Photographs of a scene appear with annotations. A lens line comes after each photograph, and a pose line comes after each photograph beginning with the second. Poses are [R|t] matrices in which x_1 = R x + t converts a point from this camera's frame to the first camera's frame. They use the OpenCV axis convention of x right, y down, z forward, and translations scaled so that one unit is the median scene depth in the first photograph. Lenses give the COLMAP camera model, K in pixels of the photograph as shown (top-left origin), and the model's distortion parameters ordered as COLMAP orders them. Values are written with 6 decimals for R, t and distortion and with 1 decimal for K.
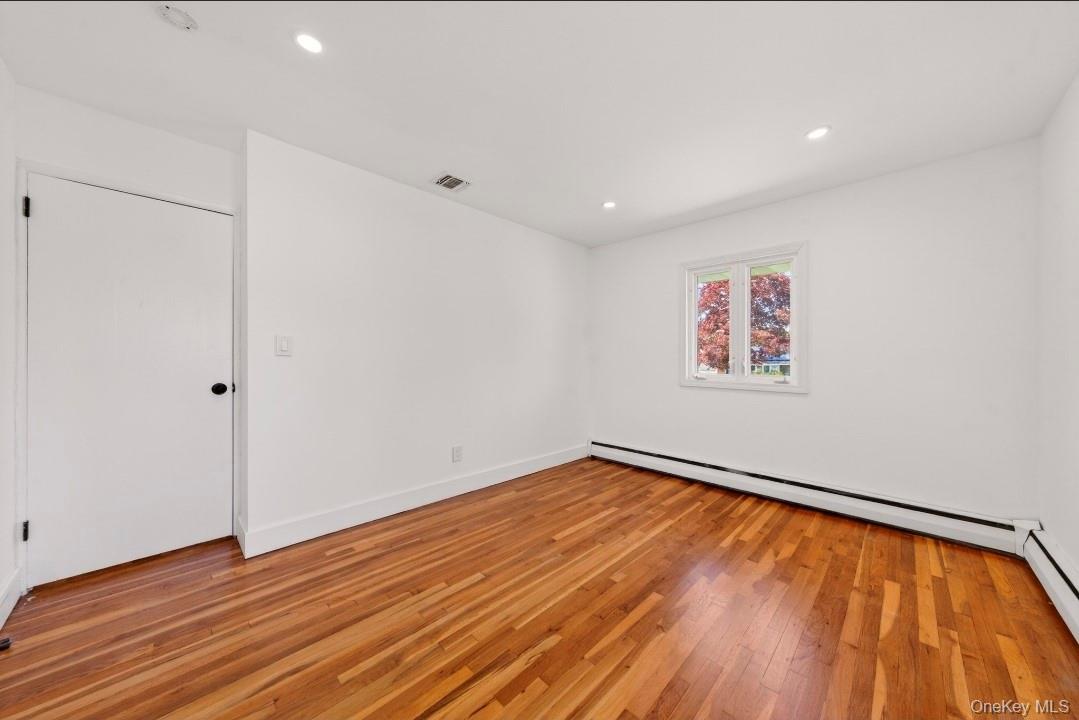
lens RADIAL K [[367.0, 0, 536.7], [0, 367.0, 356.7], [0, 0, 1]] dist [-0.010202, 0.002367]
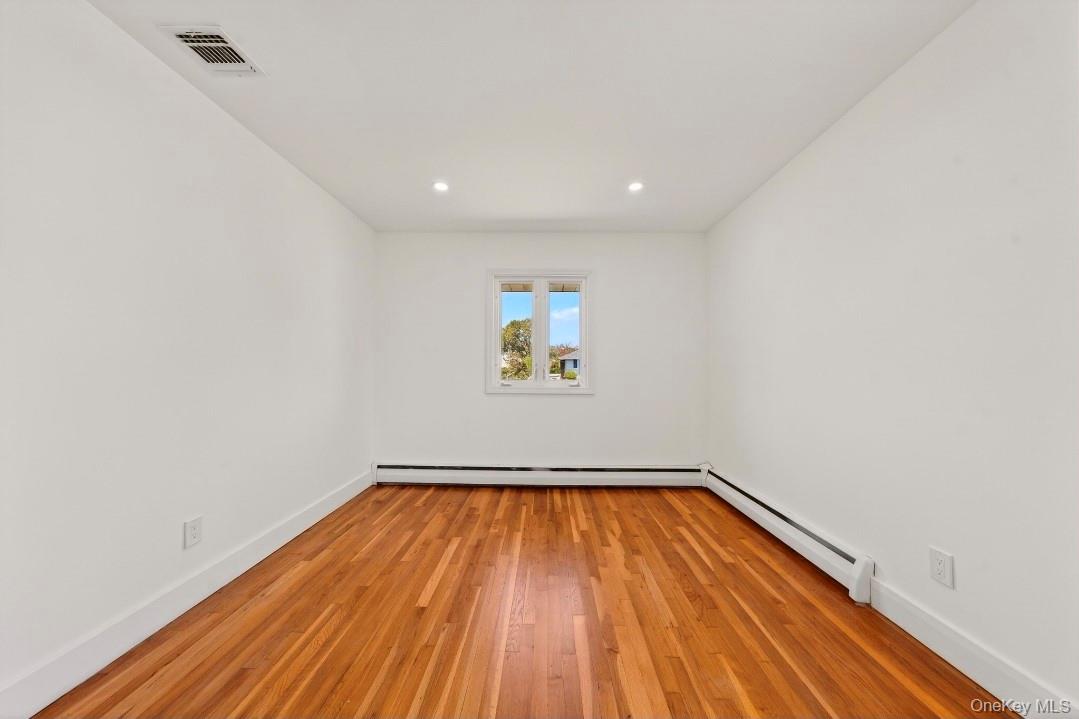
lens RADIAL K [[367.0, 0, 539.6], [0, 367.0, 355.2], [0, 0, 1]] dist [-0.010202, 0.002367]
pose [[0.715927, 0.024180, 0.697757, -0.278519], [-0.006730, 0.999593, -0.027734, 0.010063], [-0.698143, 0.015159, 0.715798, 0.272720]]
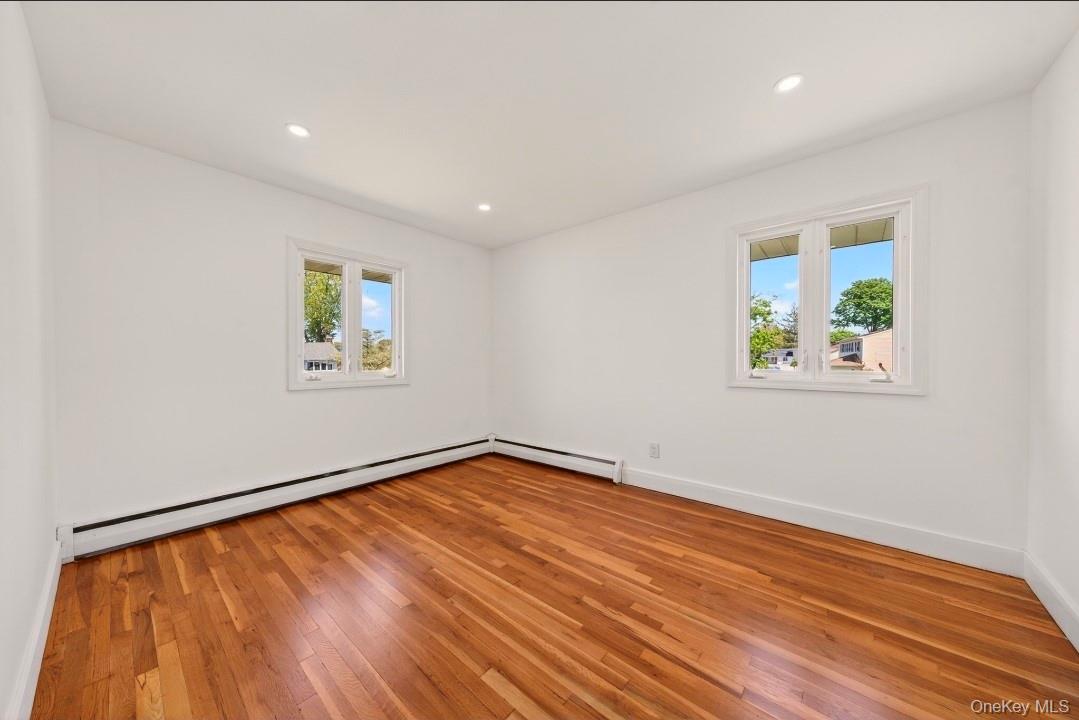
lens RADIAL K [[367.0, 0, 544.3], [0, 367.0, 356.9], [0, 0, 1]] dist [-0.010202, 0.002367]
pose [[-0.090065, -0.000624, 0.995936, -0.634411], [-0.010158, 0.999948, -0.000292, 0.002243], [-0.995884, -0.010143, -0.090067, 0.726322]]
